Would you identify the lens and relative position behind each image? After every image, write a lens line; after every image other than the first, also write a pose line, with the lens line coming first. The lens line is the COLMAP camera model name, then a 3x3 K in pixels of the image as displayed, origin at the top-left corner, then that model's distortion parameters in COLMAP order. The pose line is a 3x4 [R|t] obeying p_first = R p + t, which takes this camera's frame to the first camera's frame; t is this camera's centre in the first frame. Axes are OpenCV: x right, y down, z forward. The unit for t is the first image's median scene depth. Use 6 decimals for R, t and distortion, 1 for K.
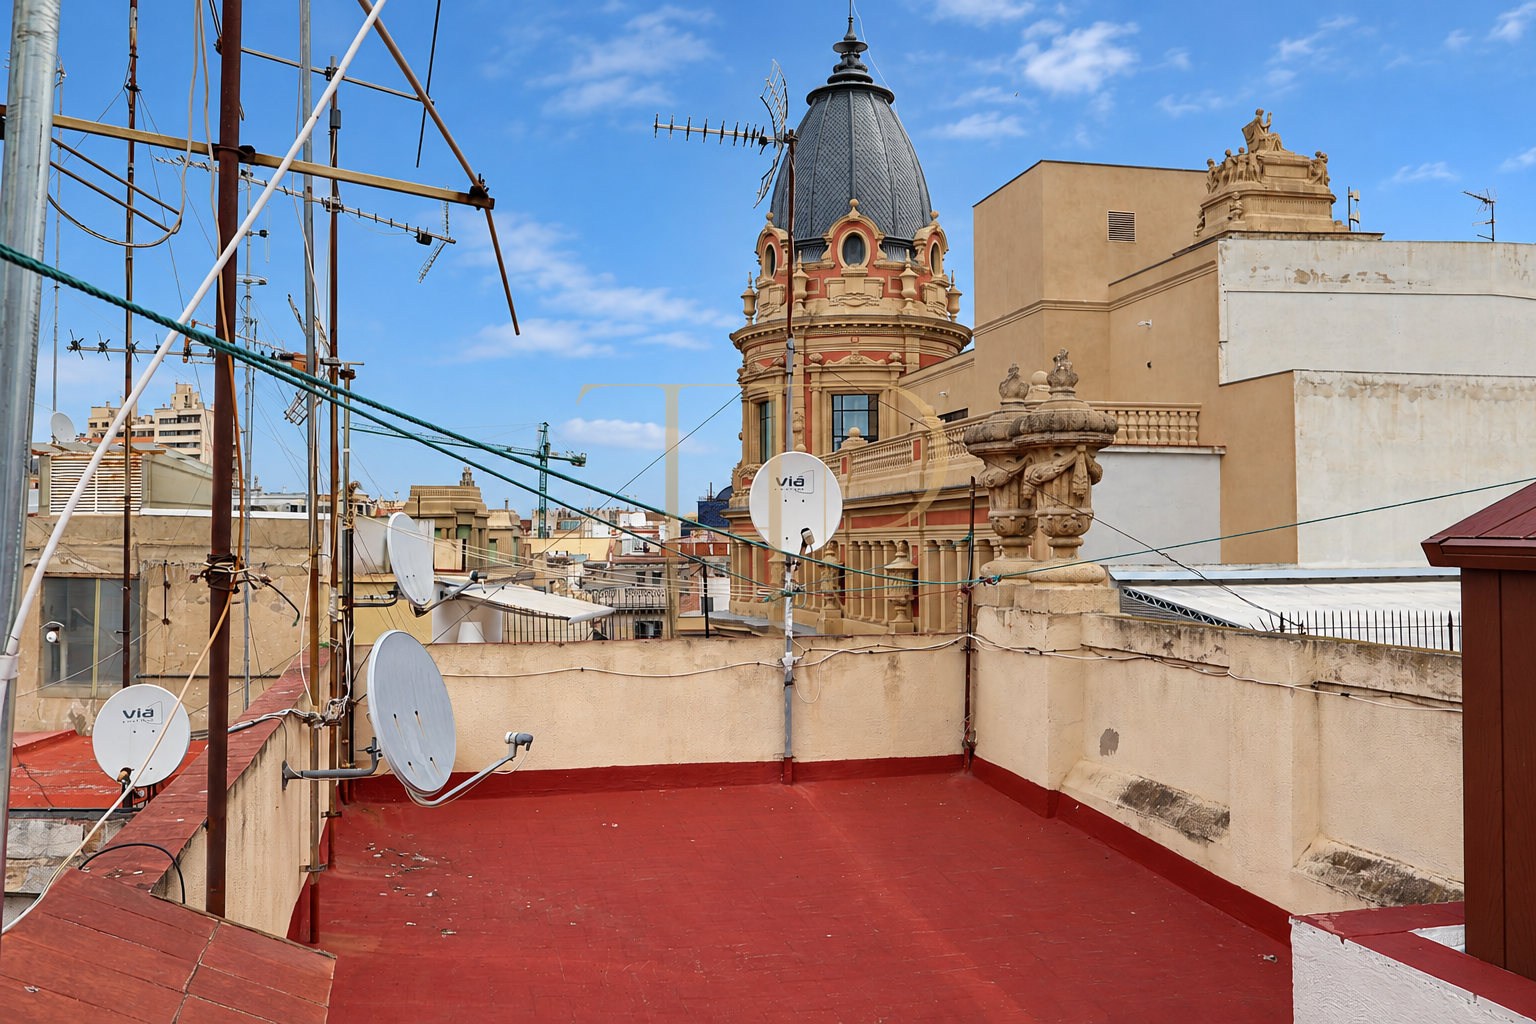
lens RADIAL K [[1300.8, 0, 772.9], [0, 1300.8, 512.2], [0, 0, 1]] dist [-0.004451, 0.009033]
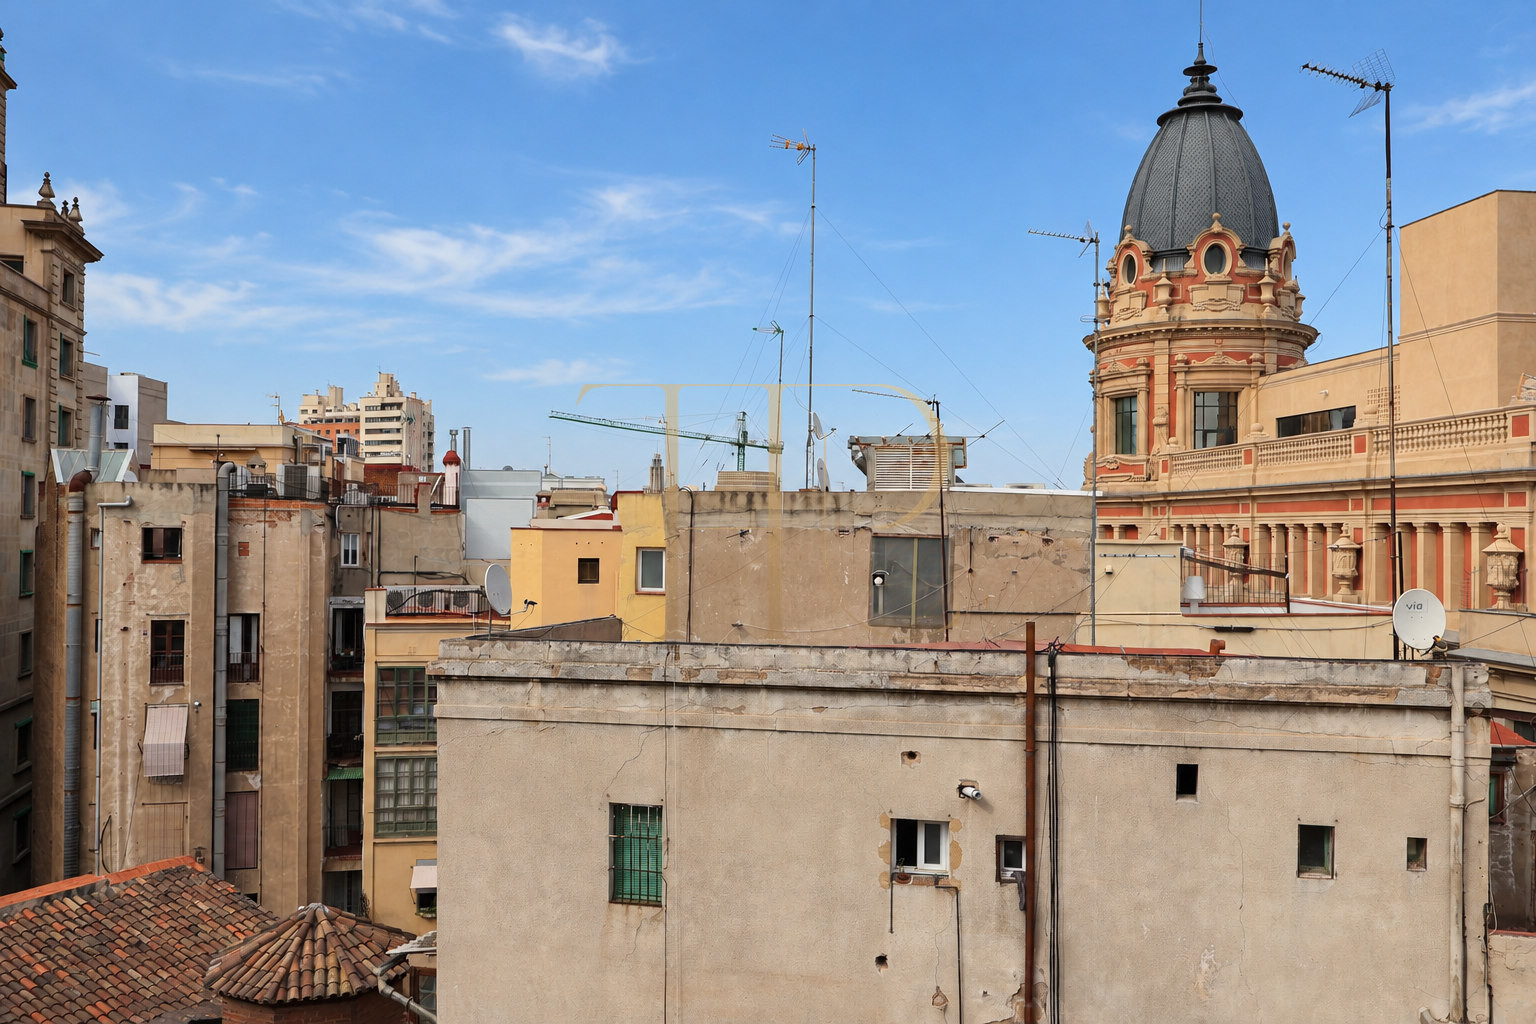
lens RADIAL K [[1300.0, 0, 766.4], [0, 1300.0, 508.7], [0, 0, 1]] dist [-0.002733, 0.006782]
pose [[0.994497, 0.011849, -0.104095, -0.196972], [-0.011193, 0.999914, 0.006881, 0.004760], [0.104167, -0.005678, 0.994544, -0.127984]]
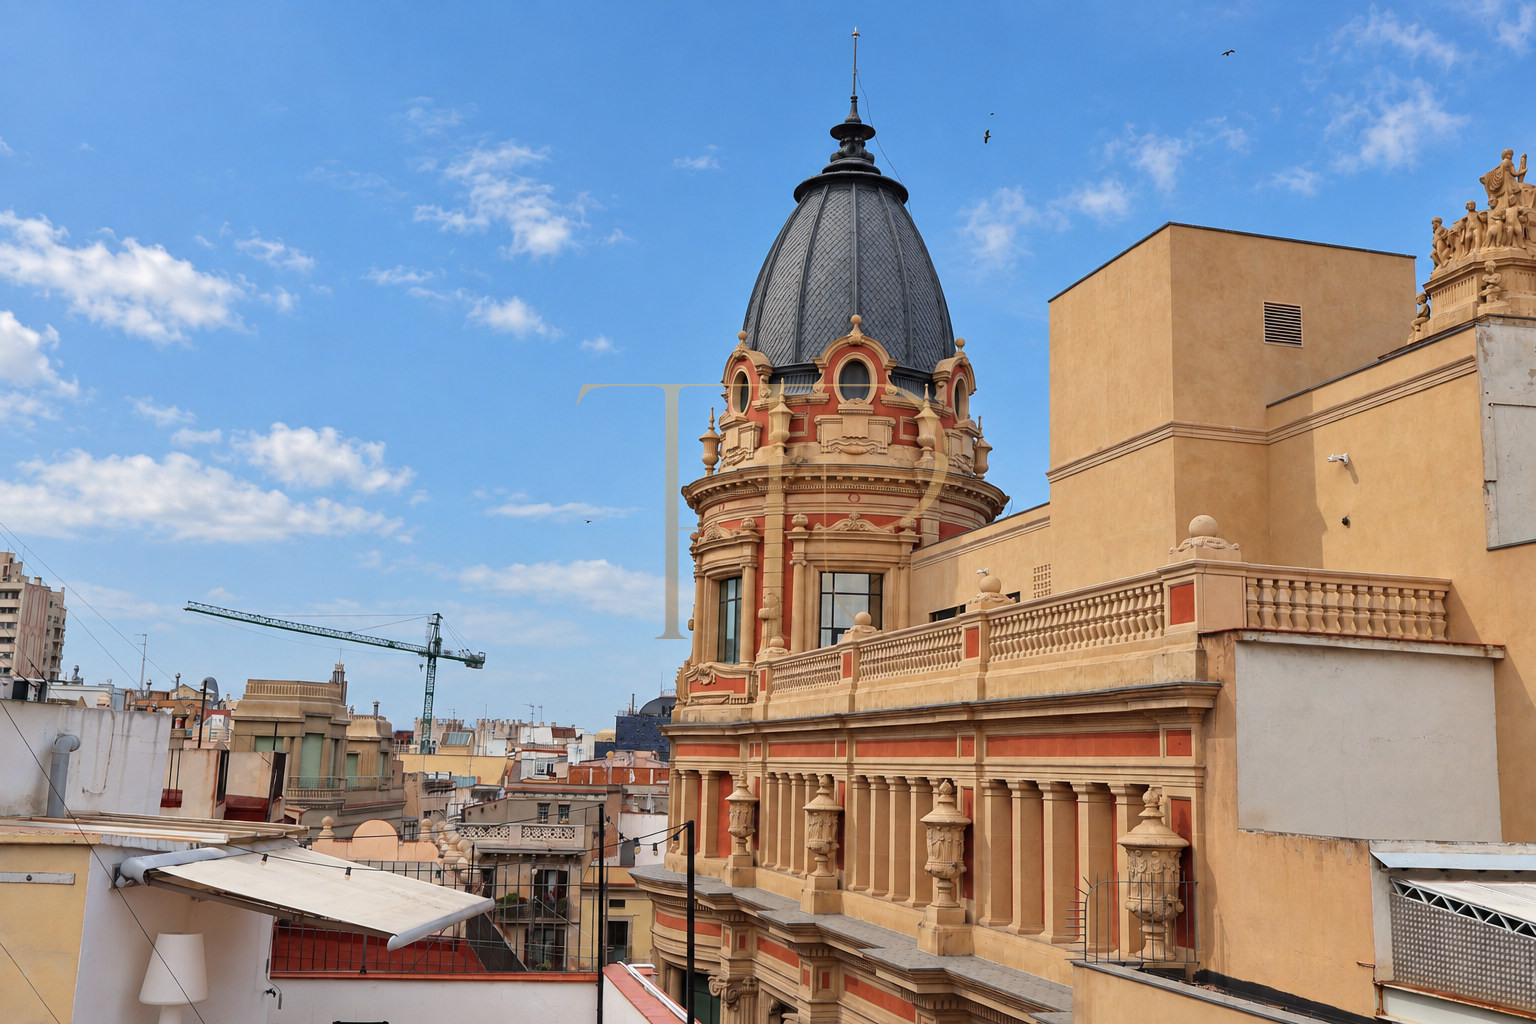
lens RADIAL K [[1490.7, 0, 760.2], [0, 1490.7, 498.3], [0, 0, 1]] dist [-0.009156, 0.108932]
pose [[0.998537, 0.042322, 0.033663, -0.018387], [-0.036525, 0.986876, -0.157297, 0.002743], [-0.039879, 0.155837, 0.986977, 0.162456]]
